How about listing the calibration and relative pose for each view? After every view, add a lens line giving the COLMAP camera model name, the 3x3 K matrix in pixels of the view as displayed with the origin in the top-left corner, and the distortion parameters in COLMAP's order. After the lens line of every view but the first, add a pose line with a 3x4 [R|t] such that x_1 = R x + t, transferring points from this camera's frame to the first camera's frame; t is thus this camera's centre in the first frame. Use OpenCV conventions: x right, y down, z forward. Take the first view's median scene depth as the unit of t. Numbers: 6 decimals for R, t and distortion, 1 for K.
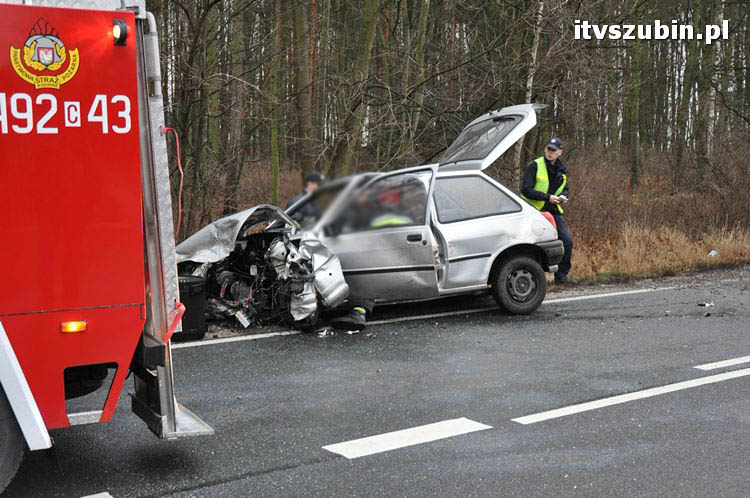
lens RADIAL K [[1100.5, 0, 375.0], [0, 1100.5, 249.0], [0, 0, 1]] dist [-0.015406, 0.577319]
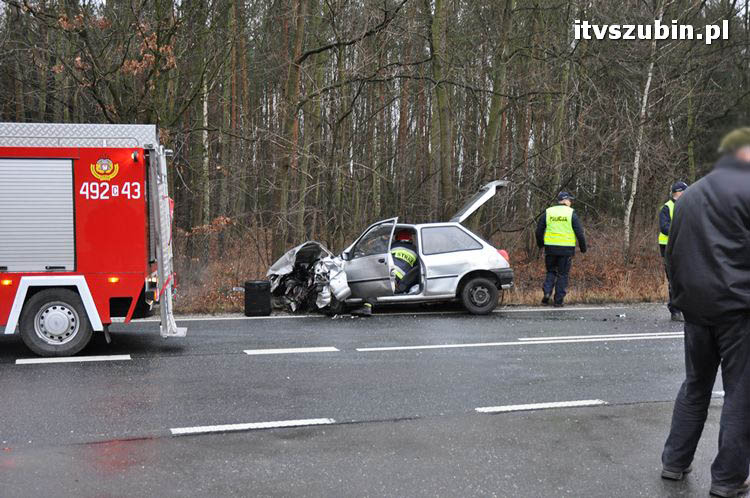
lens RADIAL K [[1100.5, 0, 375.0], [0, 1100.5, 249.0], [0, 0, 1]] dist [-0.015406, 0.577319]
pose [[0.923103, 0.007504, -0.384479, 0.669614], [-0.033817, 0.997520, -0.061721, 0.076063], [0.383063, 0.069977, 0.921068, -0.560724]]
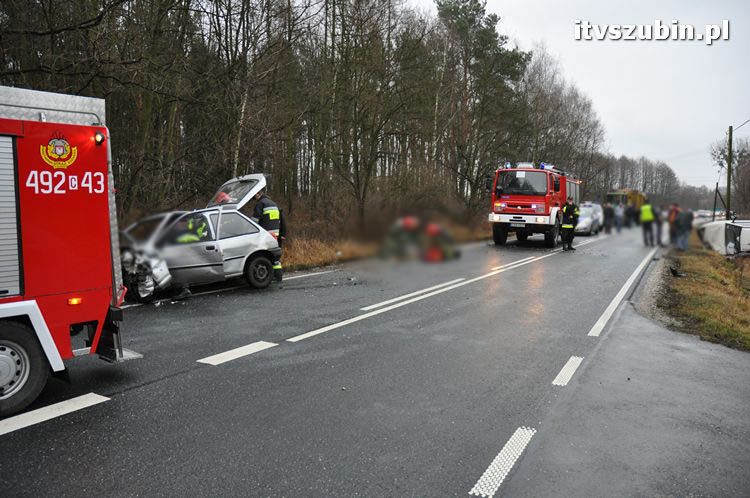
lens RADIAL K [[667.2, 0, 375.0], [0, 667.2, 249.0], [0, 0, 1]] dist [-0.005764, 0.010479]
pose [[0.918808, -0.025579, 0.393876, -0.145167], [0.028325, 0.999598, -0.001159, 0.000510], [-0.393688, 0.012222, 0.919163, -0.108285]]
